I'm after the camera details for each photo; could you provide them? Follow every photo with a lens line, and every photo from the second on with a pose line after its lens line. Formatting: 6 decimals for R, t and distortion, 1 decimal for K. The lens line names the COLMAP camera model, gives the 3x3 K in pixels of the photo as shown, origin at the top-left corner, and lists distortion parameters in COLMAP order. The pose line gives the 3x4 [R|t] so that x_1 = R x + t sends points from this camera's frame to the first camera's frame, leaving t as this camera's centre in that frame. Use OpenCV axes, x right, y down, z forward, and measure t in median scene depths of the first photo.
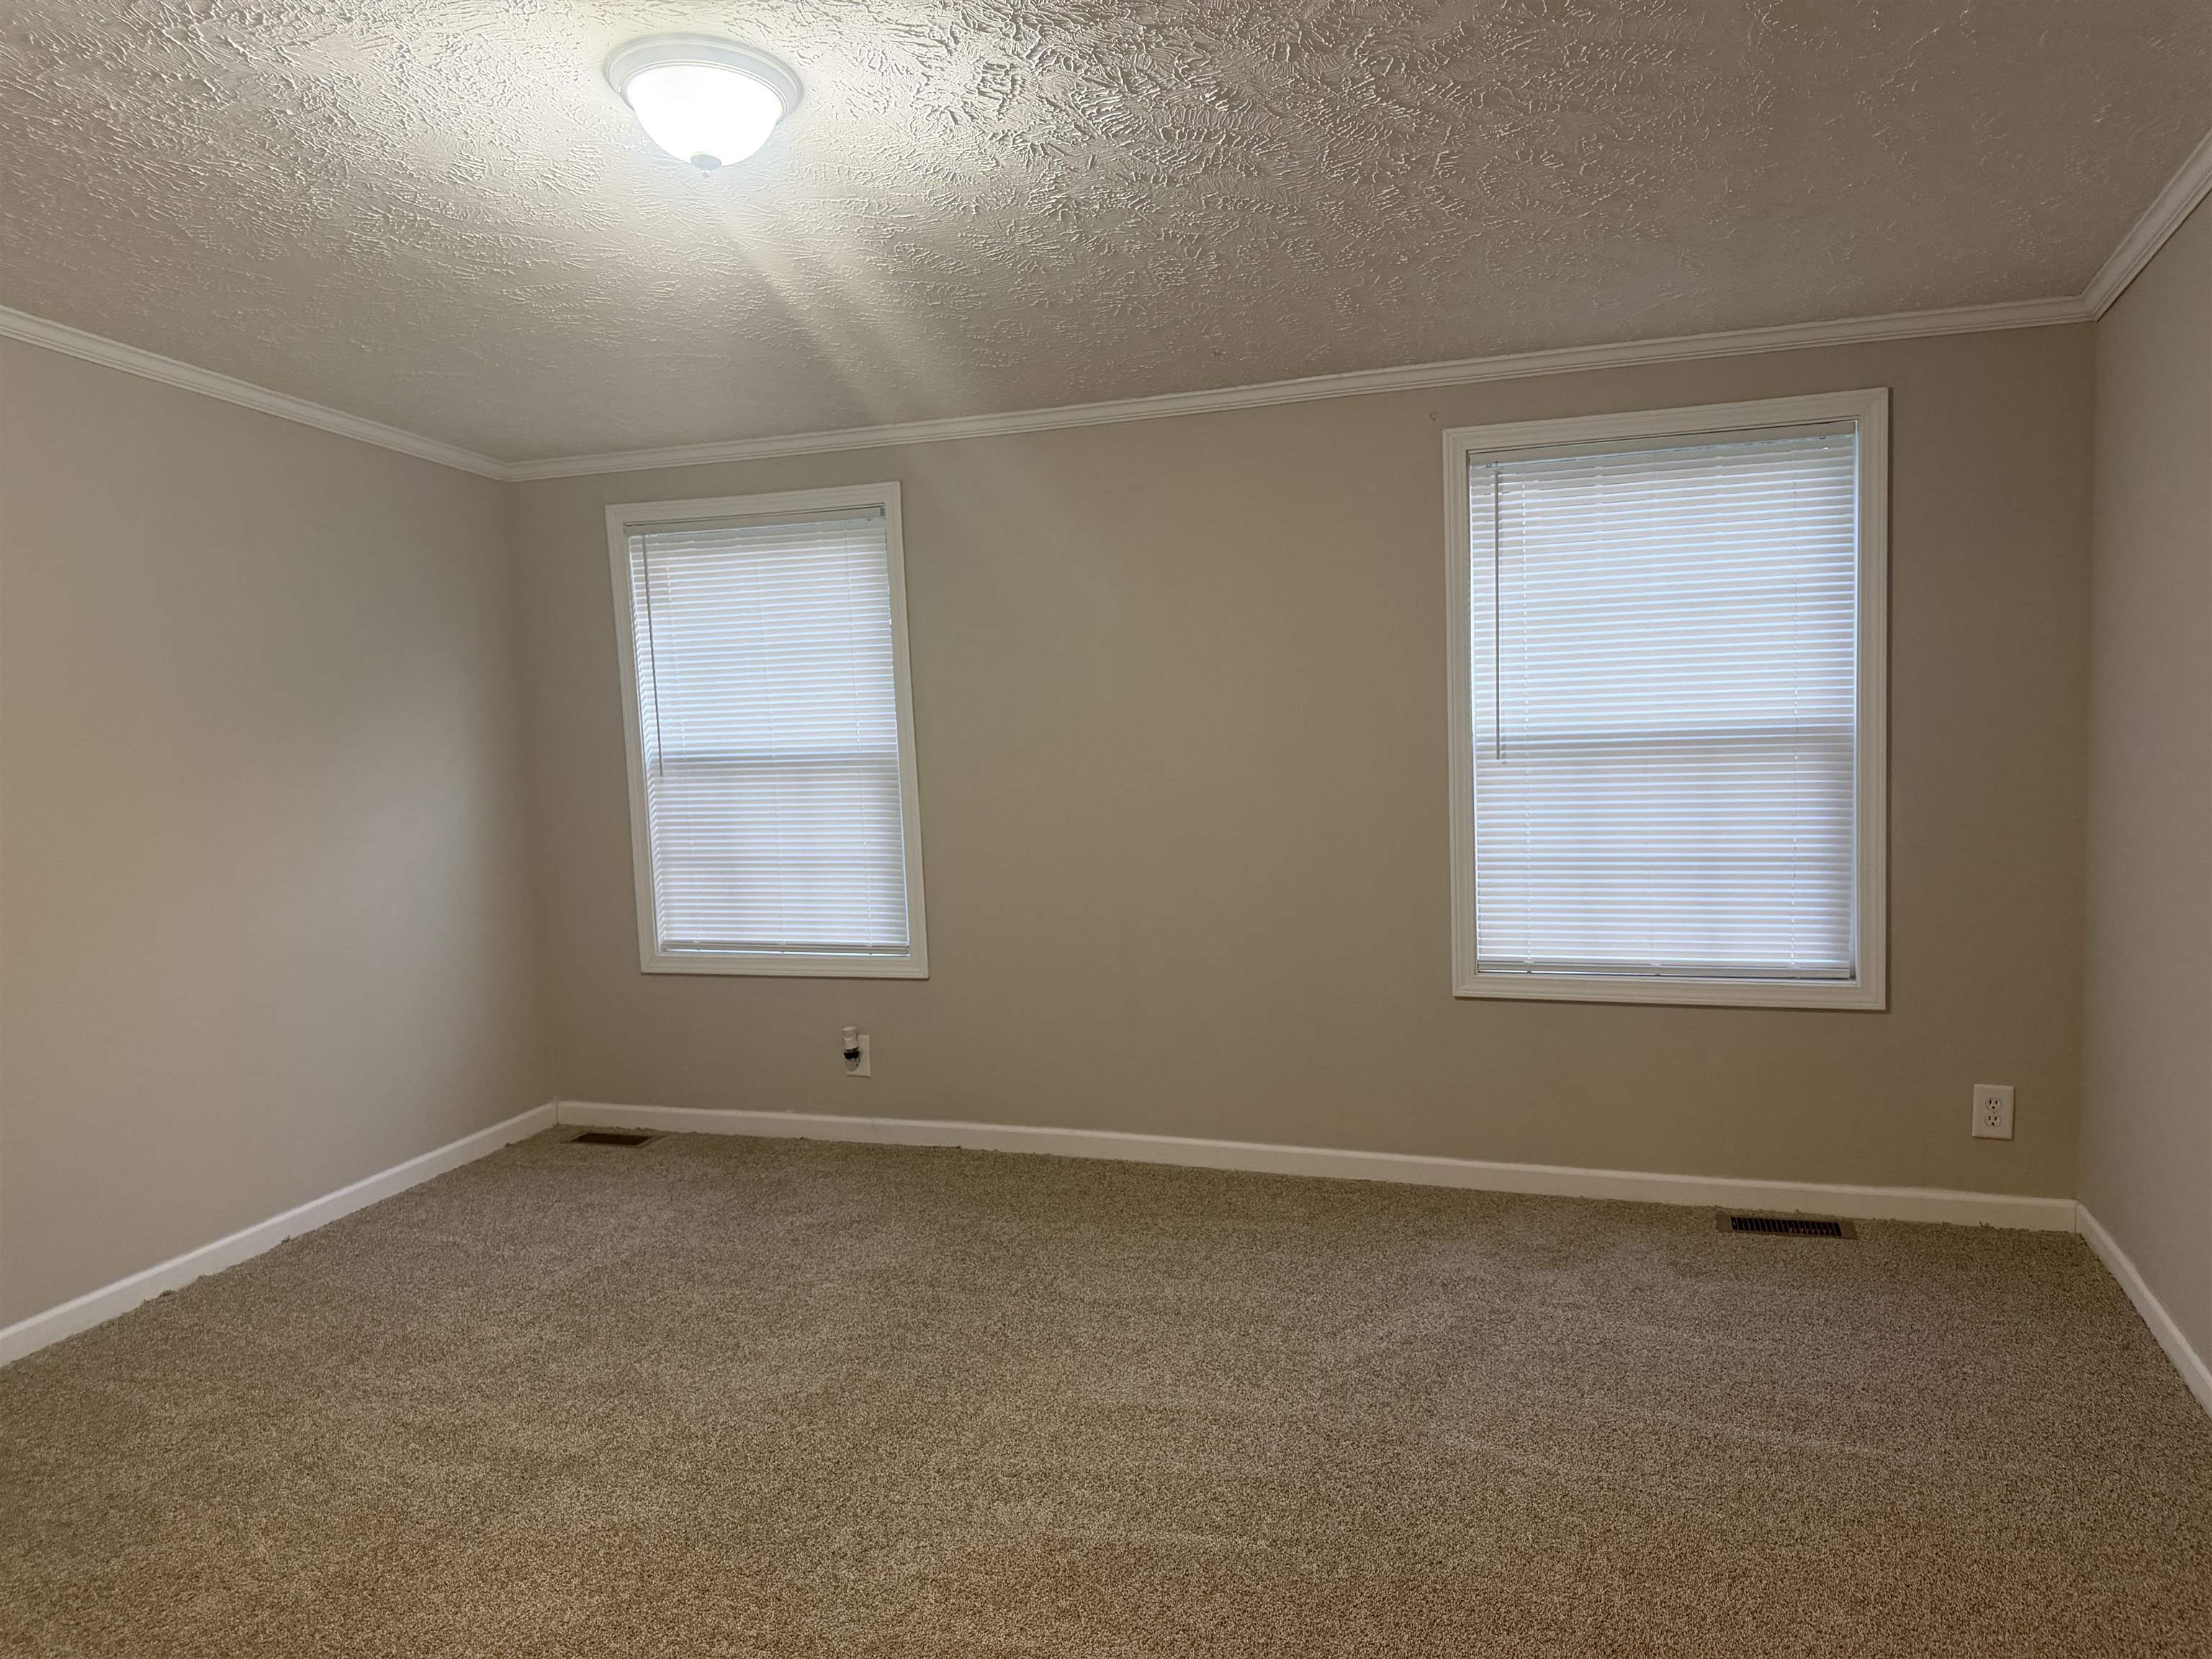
lens RADIAL K [[1538.9, 0, 1099.9], [0, 1538.9, 837.0], [0, 0, 1]] dist [0.128839, -0.198225]
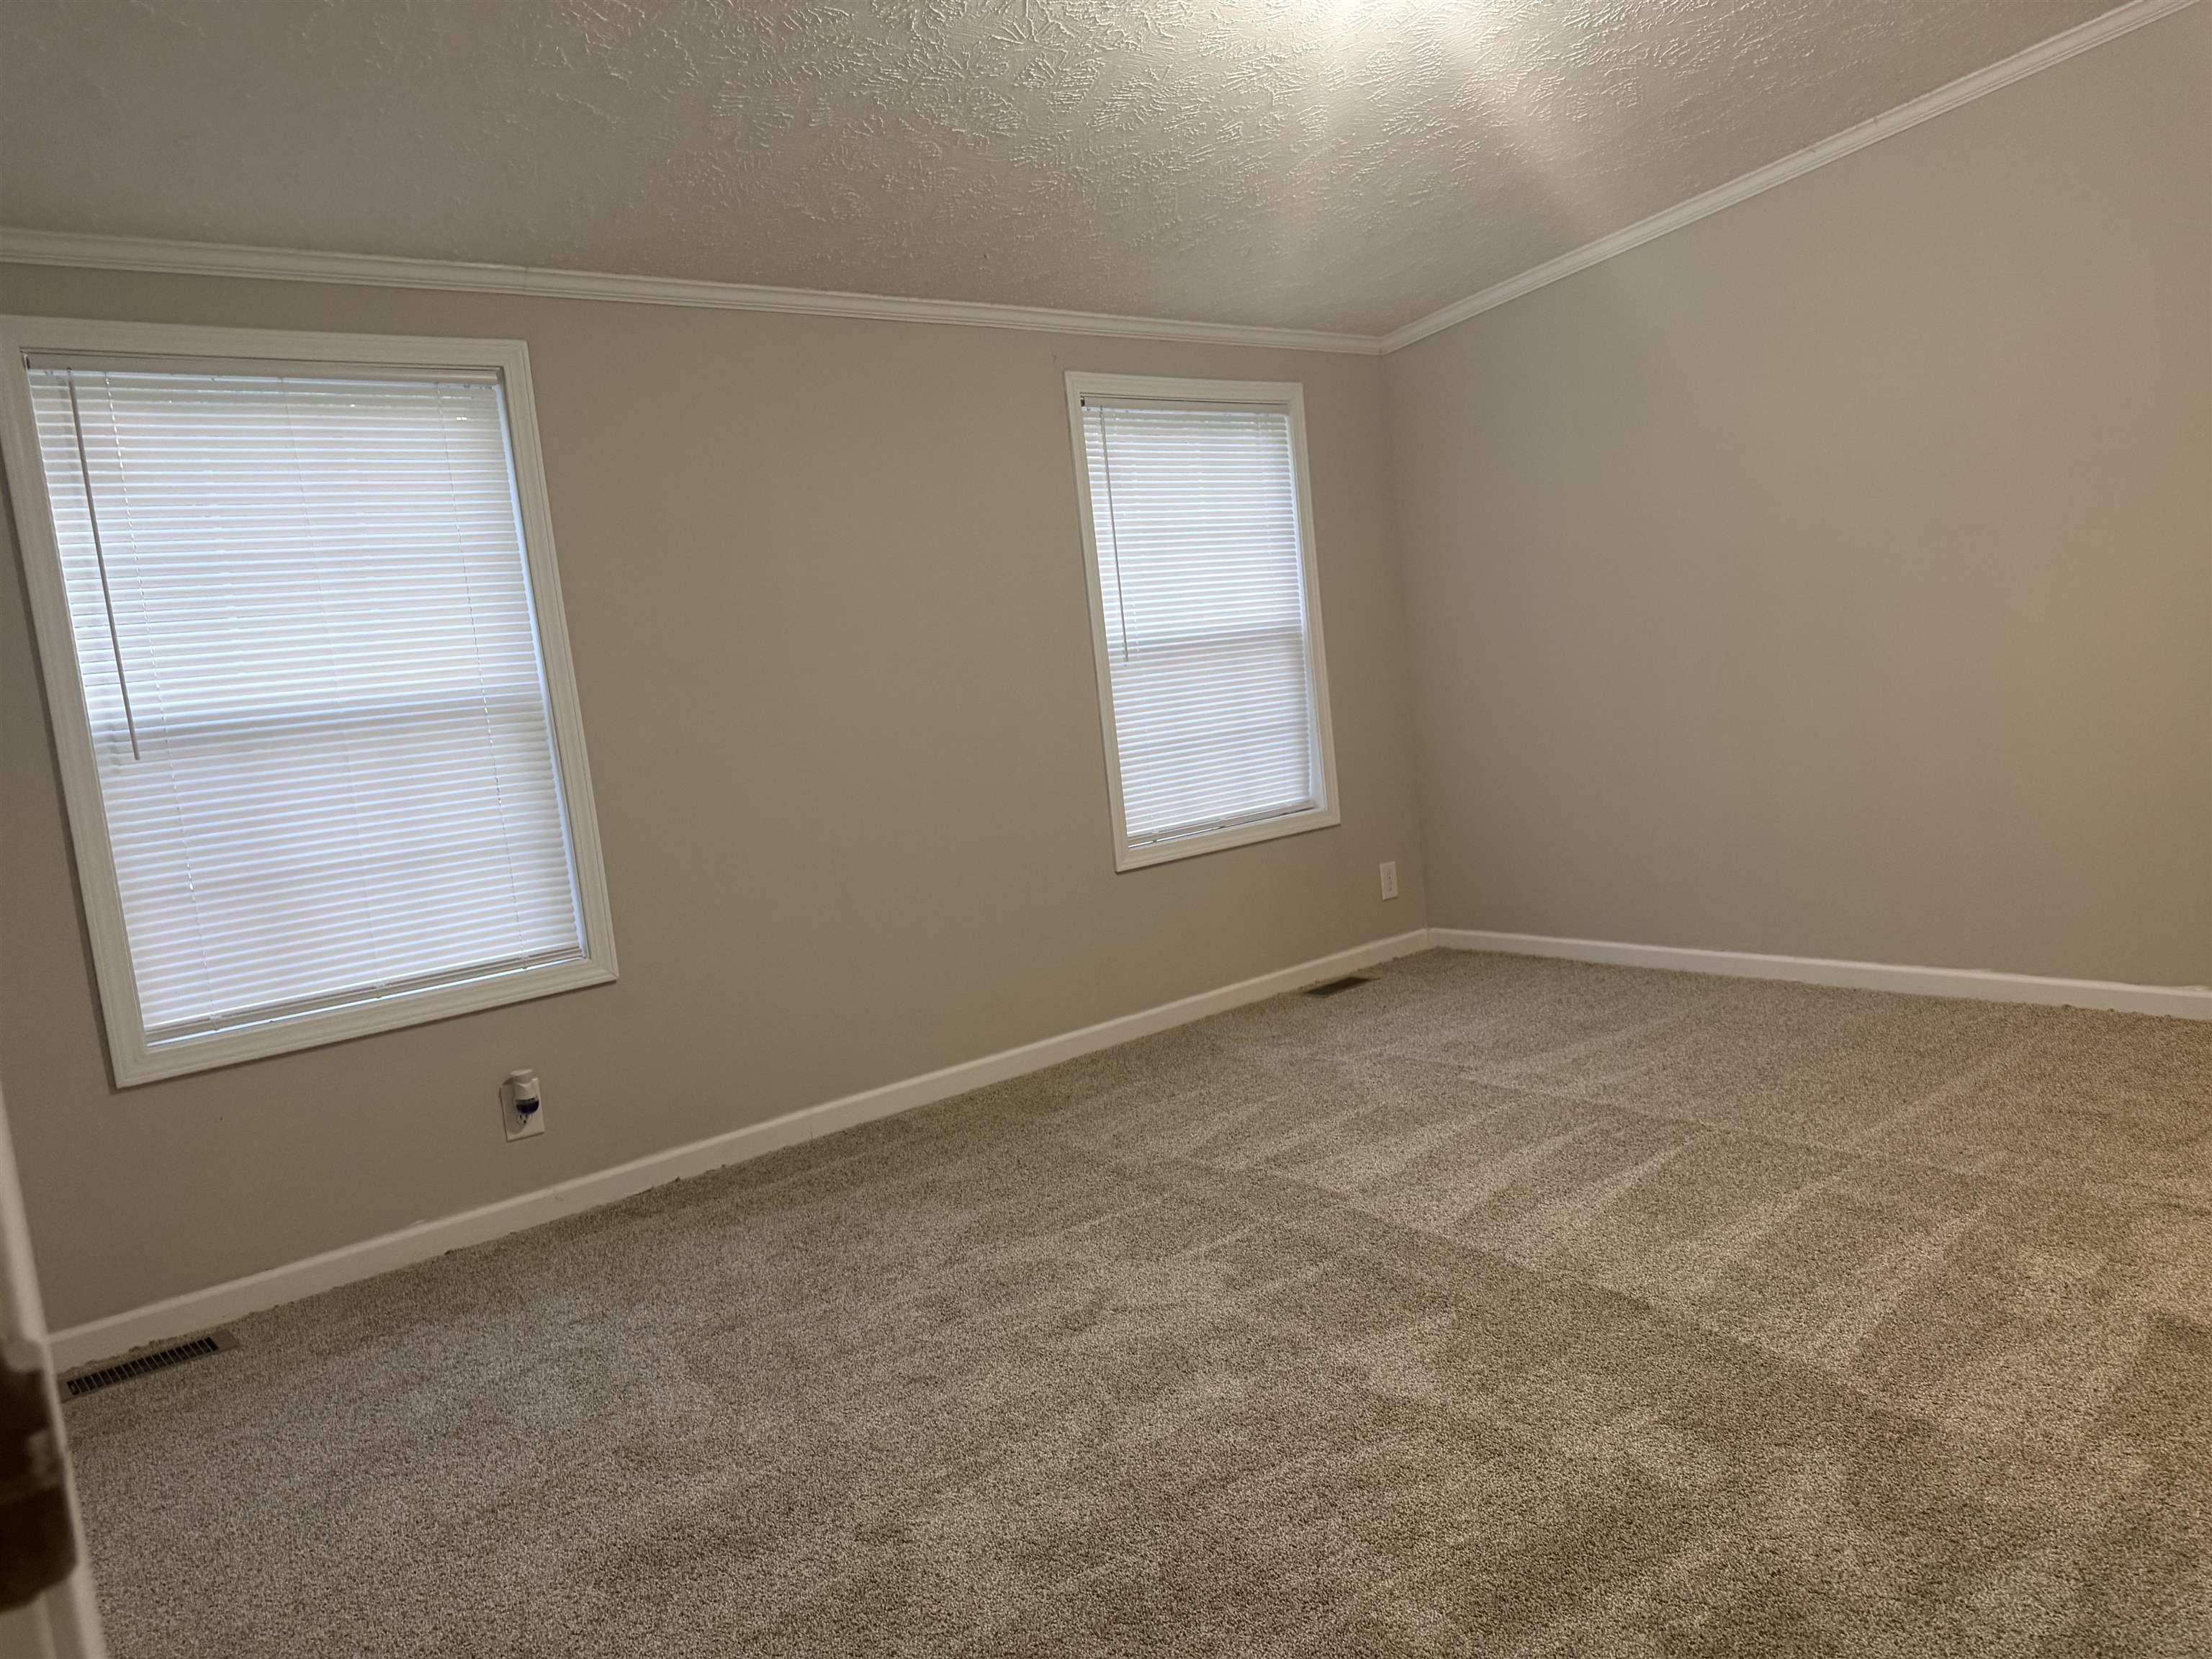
lens RADIAL K [[2116.5, 0, 1106.0], [0, 2116.5, 829.5], [0, 0, 1]] dist [0.110738, -0.336301]
pose [[0.359118, -0.088219, 0.929113, -0.929562], [0.134987, 0.989964, 0.041822, 0.004381], [-0.923479, 0.110400, 0.367422, 0.335725]]
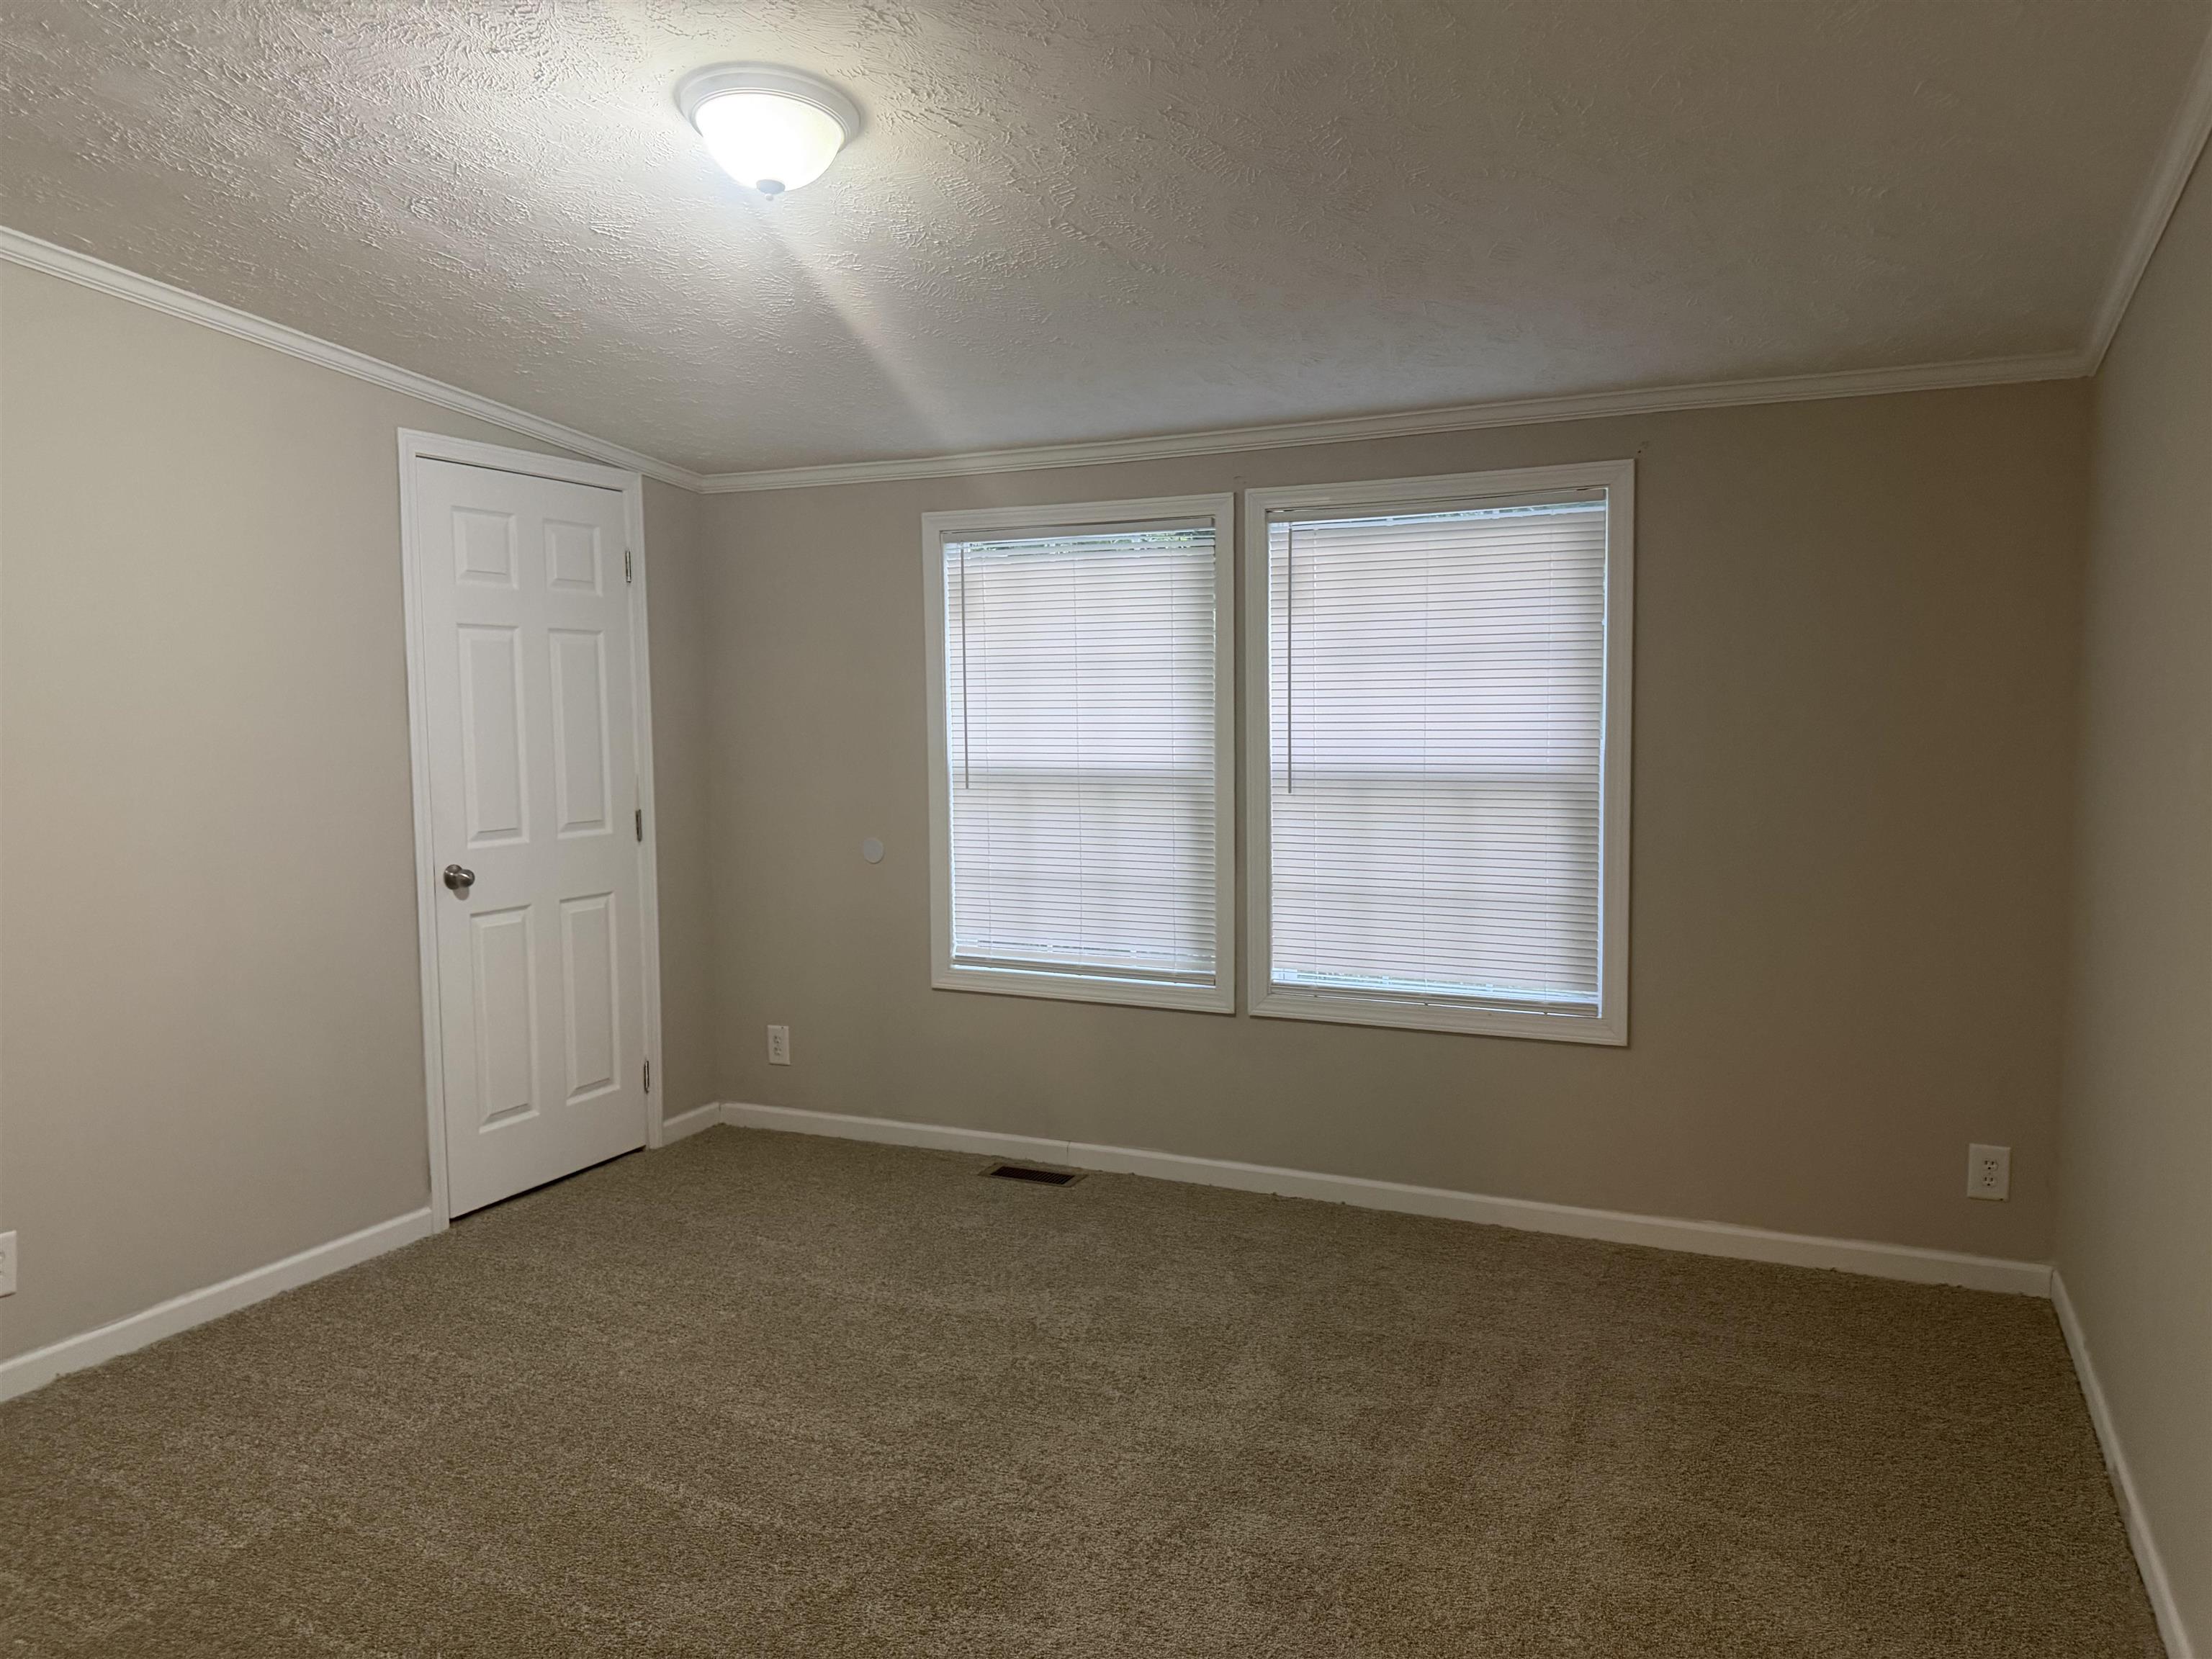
lens RADIAL K [[1549.1, 0, 1098.9], [0, 1549.1, 835.2], [0, 0, 1]] dist [0.113889, -0.171162]
pose [[0.997155, 0.043979, -0.061213, 0.325779], [-0.044727, 0.998940, -0.010905, -0.003879], [0.060669, 0.013611, 0.998065, -0.128925]]
